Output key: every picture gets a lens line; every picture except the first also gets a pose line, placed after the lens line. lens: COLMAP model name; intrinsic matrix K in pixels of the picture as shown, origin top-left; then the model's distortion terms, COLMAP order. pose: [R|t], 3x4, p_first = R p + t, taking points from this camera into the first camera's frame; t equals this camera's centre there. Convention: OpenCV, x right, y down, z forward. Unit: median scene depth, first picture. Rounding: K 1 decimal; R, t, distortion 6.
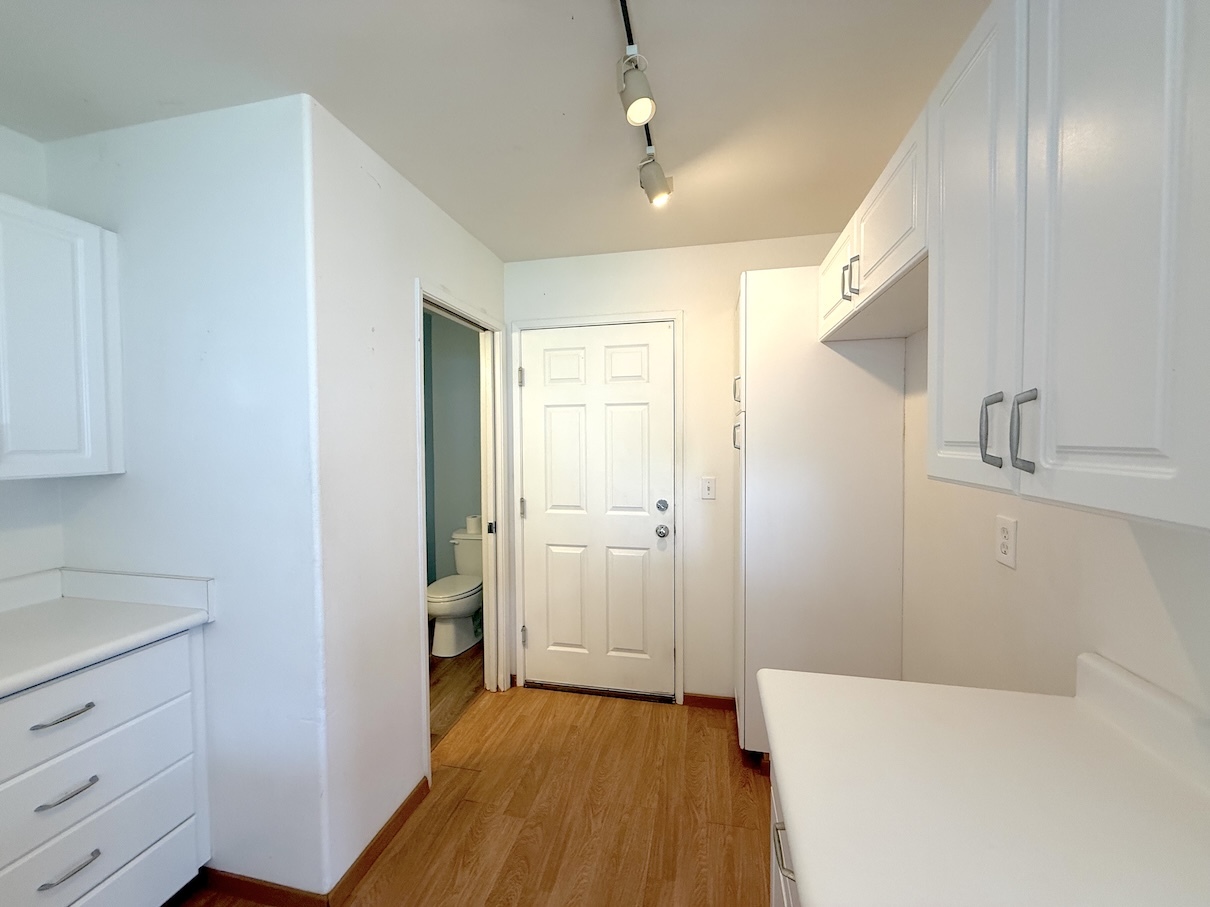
lens RADIAL K [[482.1, 0, 603.2], [0, 482.1, 454.1], [0, 0, 1]] dist [0.000825, -0.000470]
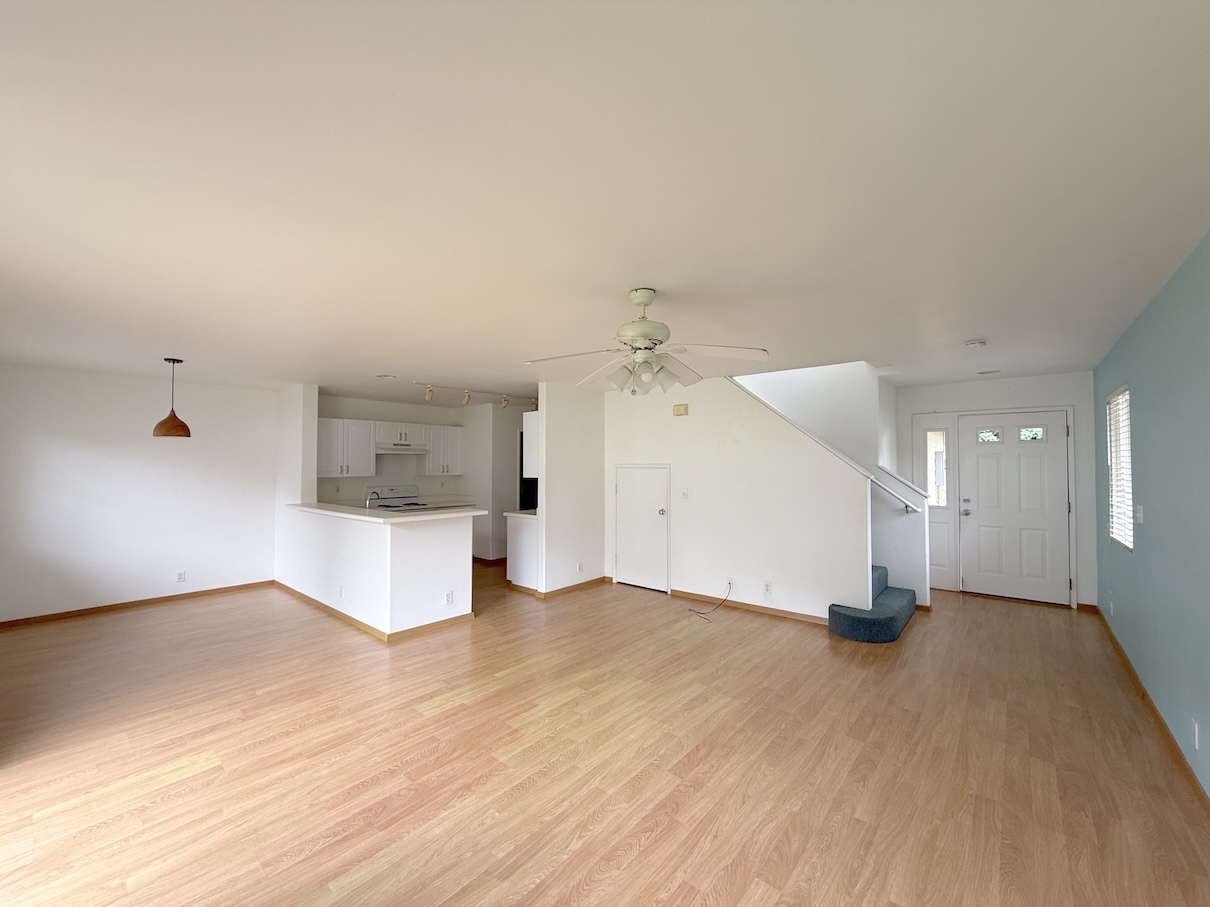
lens RADIAL K [[482.1, 0, 603.2], [0, 482.1, 454.1], [0, 0, 1]] dist [0.000825, -0.000470]
pose [[0.881536, -0.005168, -0.472089, 1.561650], [-0.019727, 0.998664, -0.047769, 0.020061], [0.471705, 0.051423, 0.880256, -1.605242]]
